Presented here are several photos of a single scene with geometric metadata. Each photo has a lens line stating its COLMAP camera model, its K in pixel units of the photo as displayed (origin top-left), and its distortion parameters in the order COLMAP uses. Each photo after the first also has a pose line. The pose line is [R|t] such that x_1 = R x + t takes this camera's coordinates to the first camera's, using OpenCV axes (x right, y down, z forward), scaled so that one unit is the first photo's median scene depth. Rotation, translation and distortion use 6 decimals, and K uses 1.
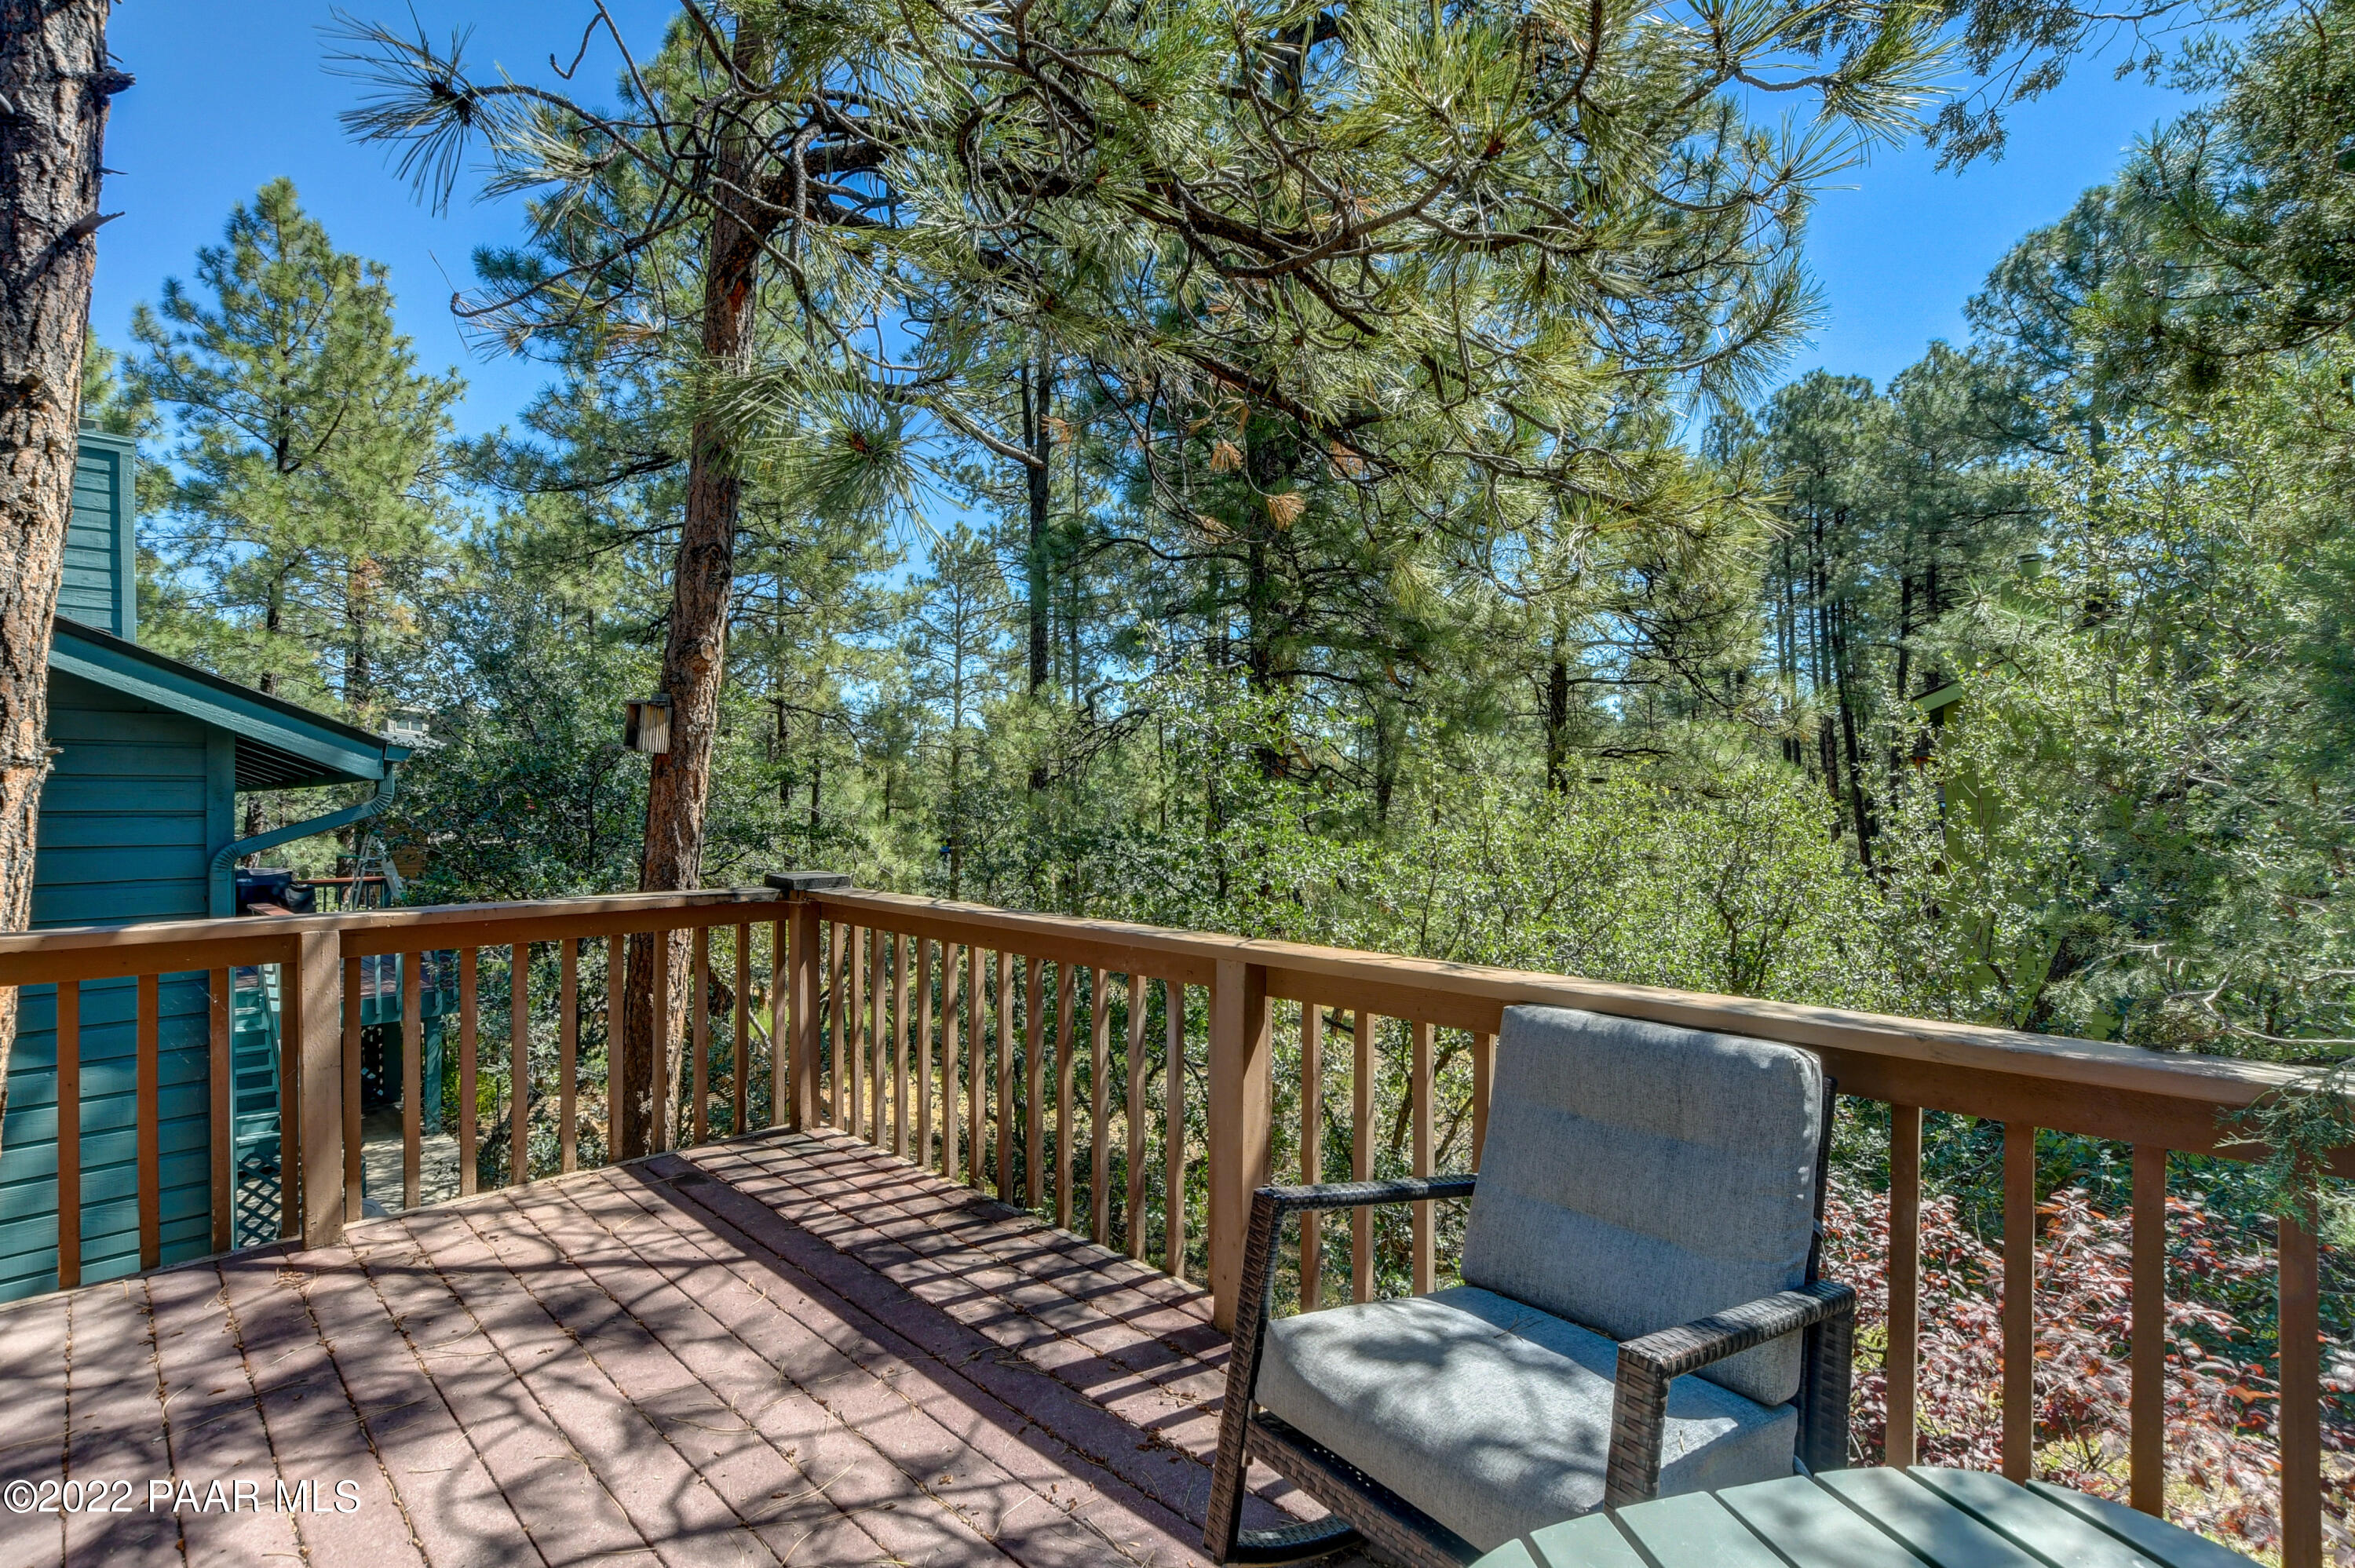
lens RADIAL K [[1043.3, 0, 1173.5], [0, 1043.3, 792.6], [0, 0, 1]] dist [-0.019470, 0.002665]
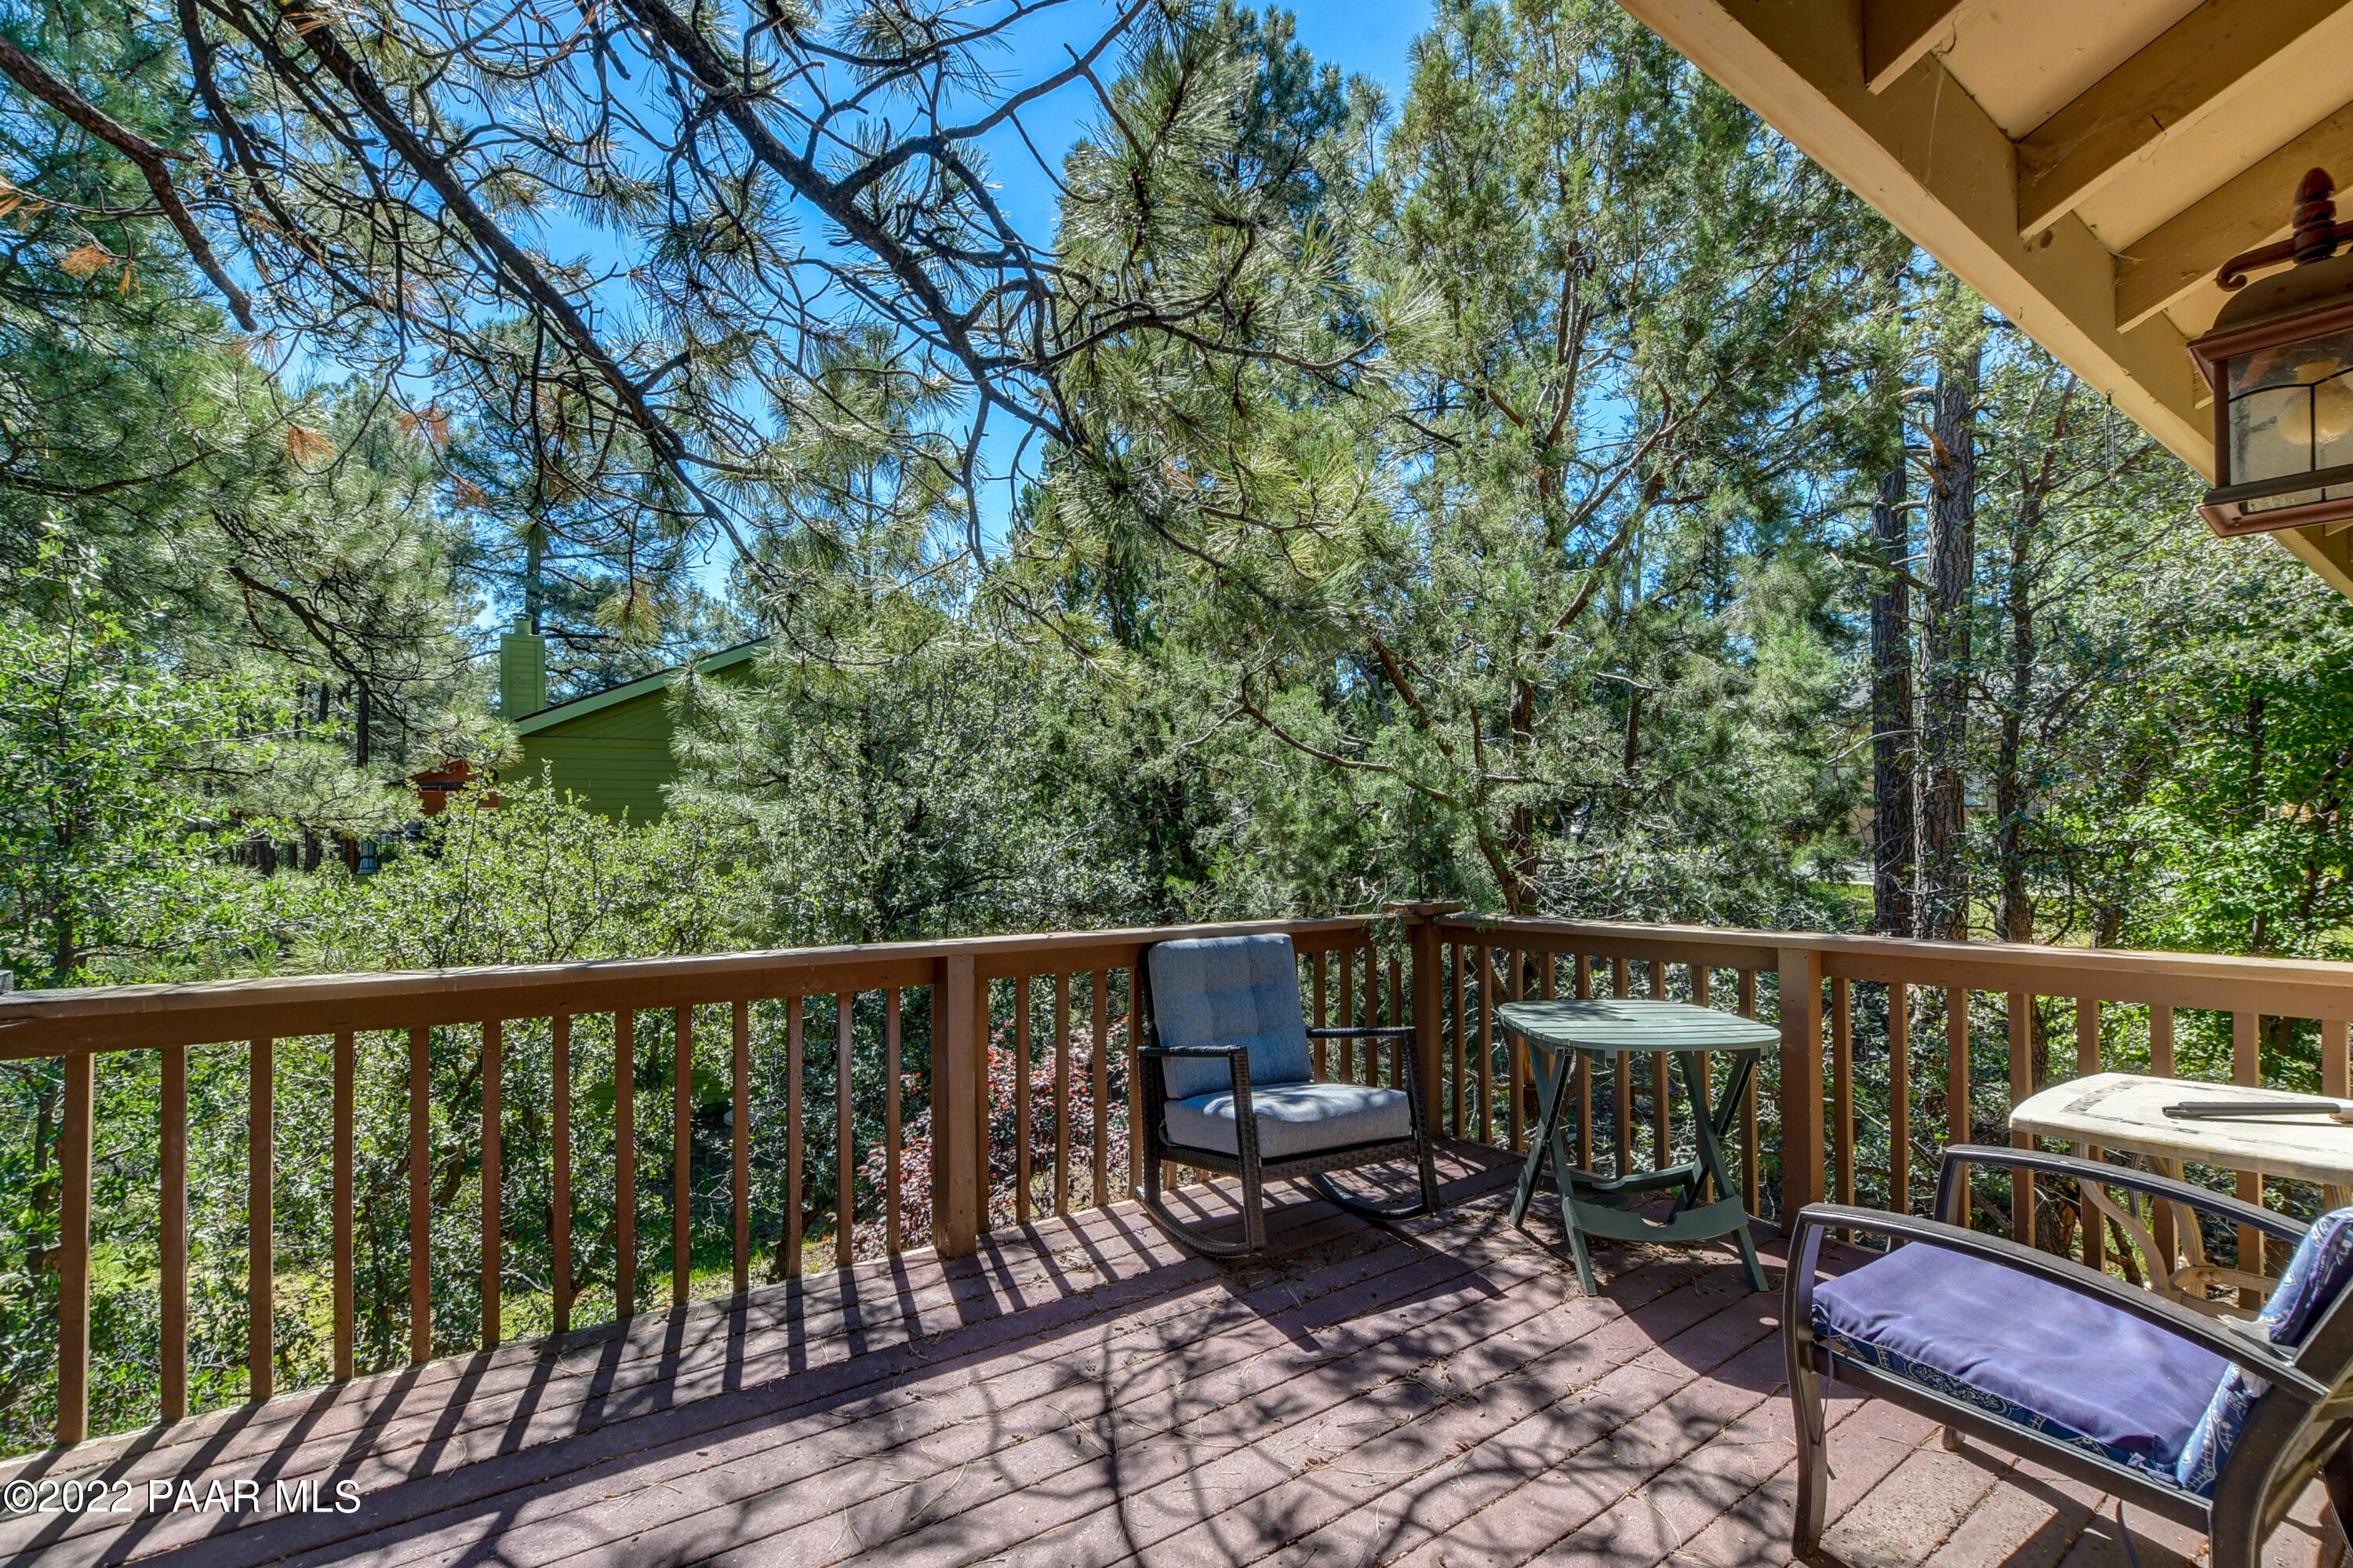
lens RADIAL K [[1042.6, 0, 1171.1], [0, 1042.6, 797.0], [0, 0, 1]] dist [-0.019470, 0.002665]
pose [[0.185547, 0.034134, 0.982042, -1.056168], [-0.005090, 0.999416, -0.033776, 0.012113], [-0.982622, 0.001269, 0.185612, 0.487630]]
